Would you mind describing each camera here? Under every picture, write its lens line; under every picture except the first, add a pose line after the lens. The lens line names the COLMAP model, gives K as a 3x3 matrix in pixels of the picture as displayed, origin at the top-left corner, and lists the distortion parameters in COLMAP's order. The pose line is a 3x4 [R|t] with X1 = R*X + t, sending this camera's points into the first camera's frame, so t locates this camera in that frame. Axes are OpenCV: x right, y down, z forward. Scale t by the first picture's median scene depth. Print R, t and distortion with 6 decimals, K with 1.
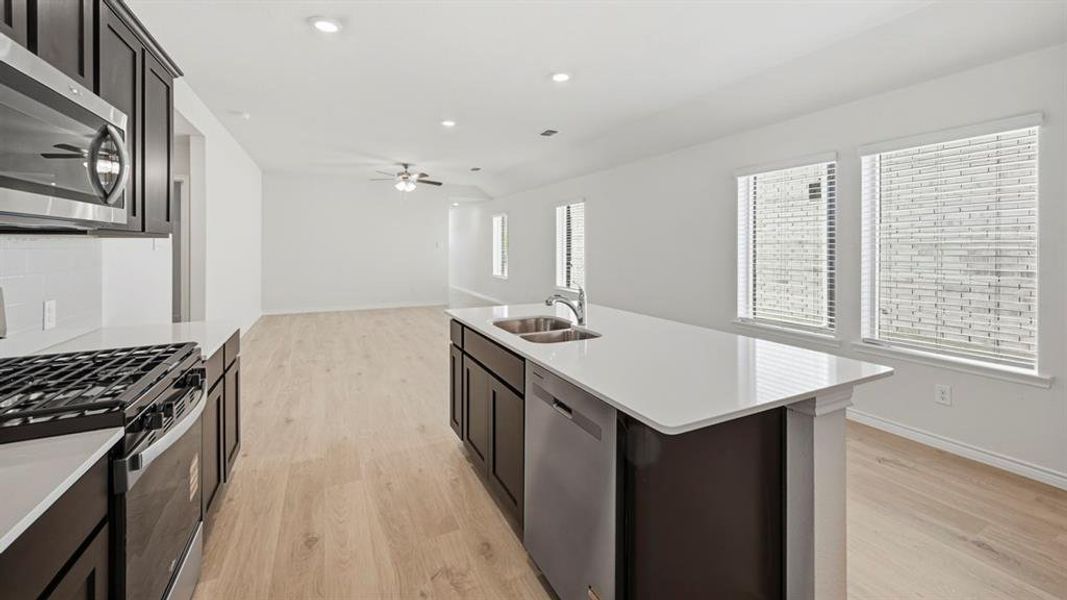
lens RADIAL K [[424.4, 0, 539.8], [0, 424.4, 245.6], [0, 0, 1]] dist [0.001187, 0.000046]
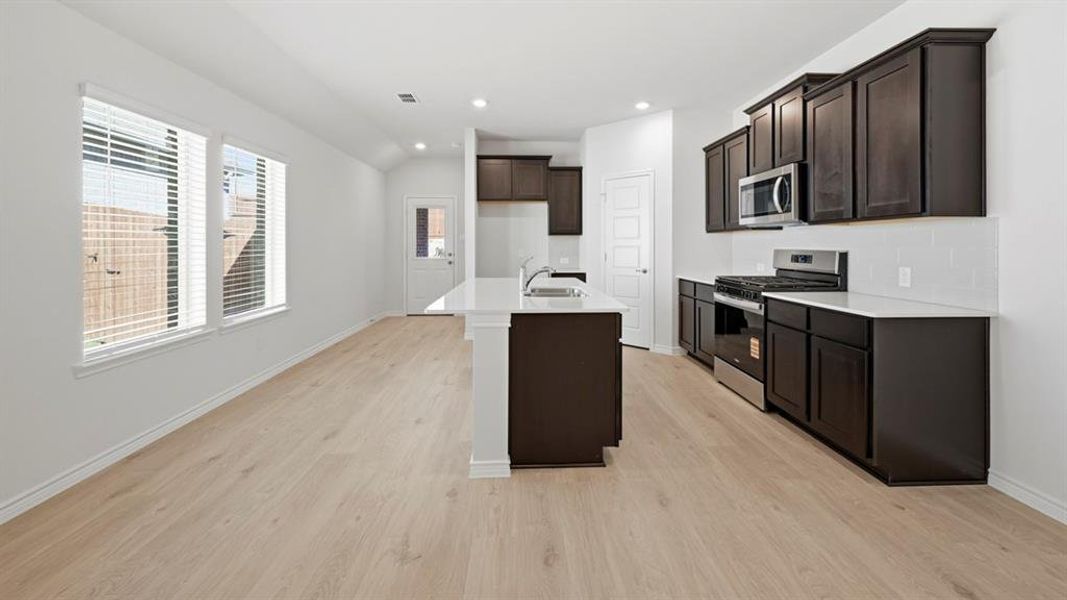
lens RADIAL K [[424.4, 0, 539.8], [0, 424.4, 245.6], [0, 0, 1]] dist [0.001187, 0.000046]
pose [[-0.913818, -0.001768, 0.406120, -0.455741], [-0.000924, 0.999997, 0.002272, 0.042784], [-0.406123, 0.001701, -0.913817, 2.079015]]
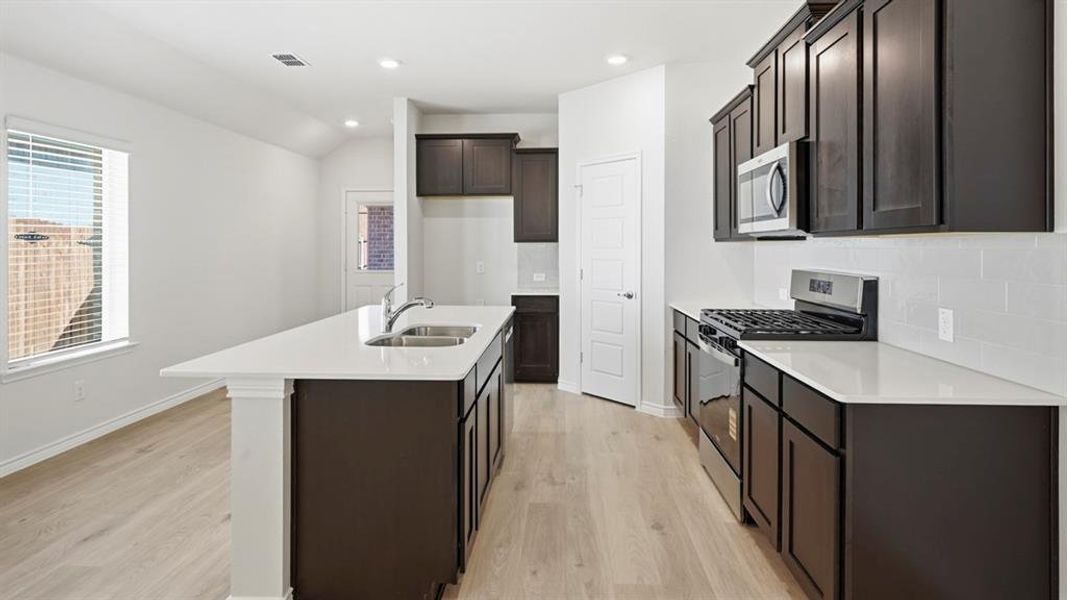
lens RADIAL K [[548.3, 0, 537.5], [0, 548.3, 244.2], [0, 0, 1]] dist [-0.003203, -0.000880]
pose [[-0.869119, -0.000175, 0.494603, -0.728294], [-0.000854, 0.999999, -0.001147, 0.000105], [-0.494602, -0.001419, -0.869118, 1.779820]]
